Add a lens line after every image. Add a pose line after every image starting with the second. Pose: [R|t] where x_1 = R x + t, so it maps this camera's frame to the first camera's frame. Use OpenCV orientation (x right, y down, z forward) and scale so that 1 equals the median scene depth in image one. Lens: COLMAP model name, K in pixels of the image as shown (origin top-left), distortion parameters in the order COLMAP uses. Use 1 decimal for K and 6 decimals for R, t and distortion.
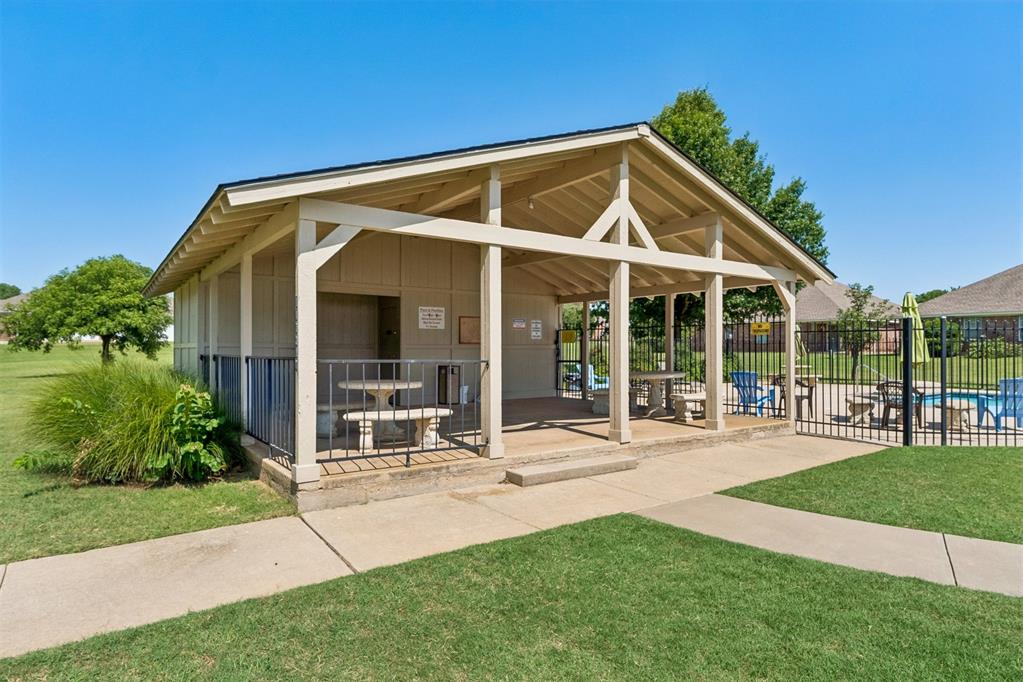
lens RADIAL K [[601.6, 0, 518.7], [0, 601.6, 347.2], [0, 0, 1]] dist [0.003832, 0.000612]
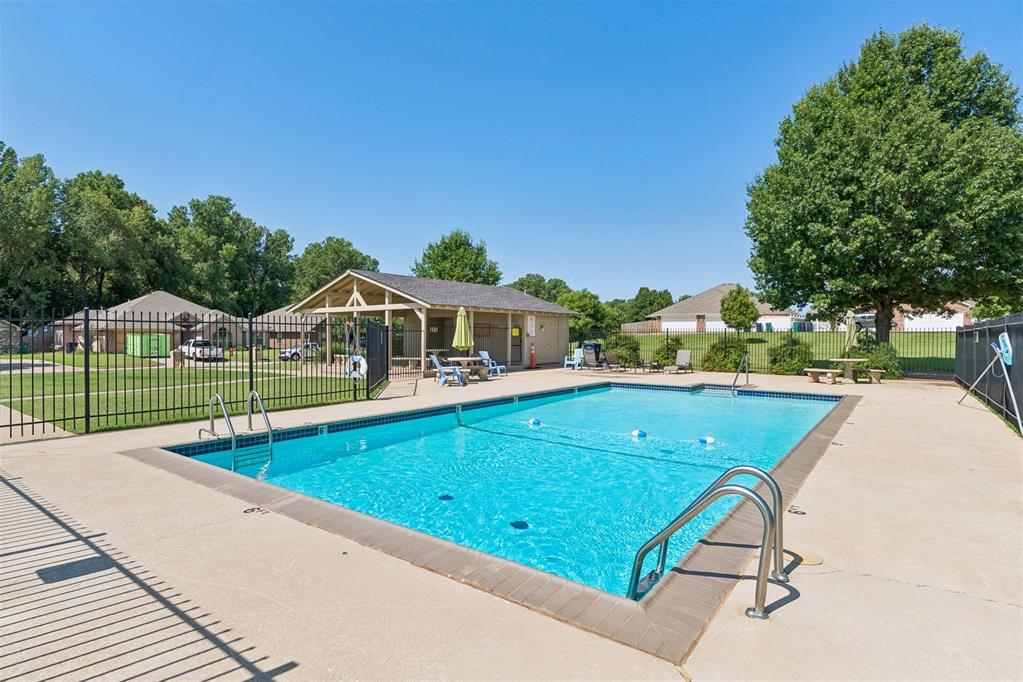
lens RADIAL K [[519.5, 0, 514.3], [0, 519.5, 339.8], [0, 0, 1]] dist [-0.014275, -0.000062]
pose [[0.290350, -0.000757, -0.956920, 2.694344], [0.007714, 0.999969, 0.001549, 0.009584], [0.956889, -0.007831, 0.290347, 0.889245]]
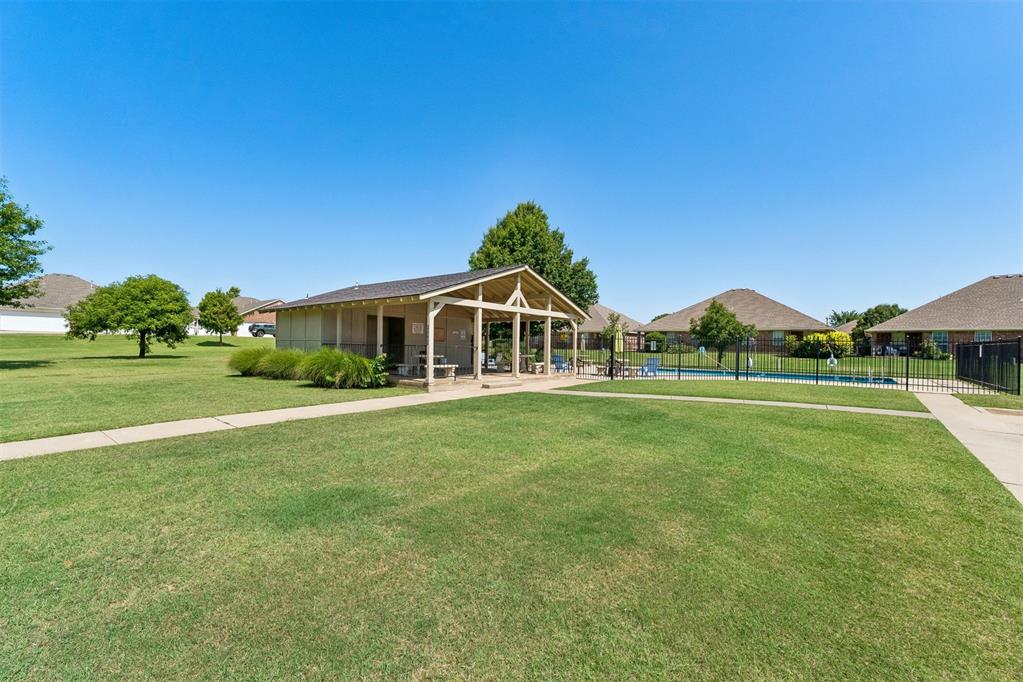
lens RADIAL K [[434.3, 0, 509.4], [0, 434.3, 343.5], [0, 0, 1]] dist [0.003844, 0.000277]
pose [[0.967630, 0.018885, 0.251665, -0.323143], [-0.018174, 0.999822, -0.005149, 0.009943], [-0.251717, 0.000408, 0.967801, -0.817231]]
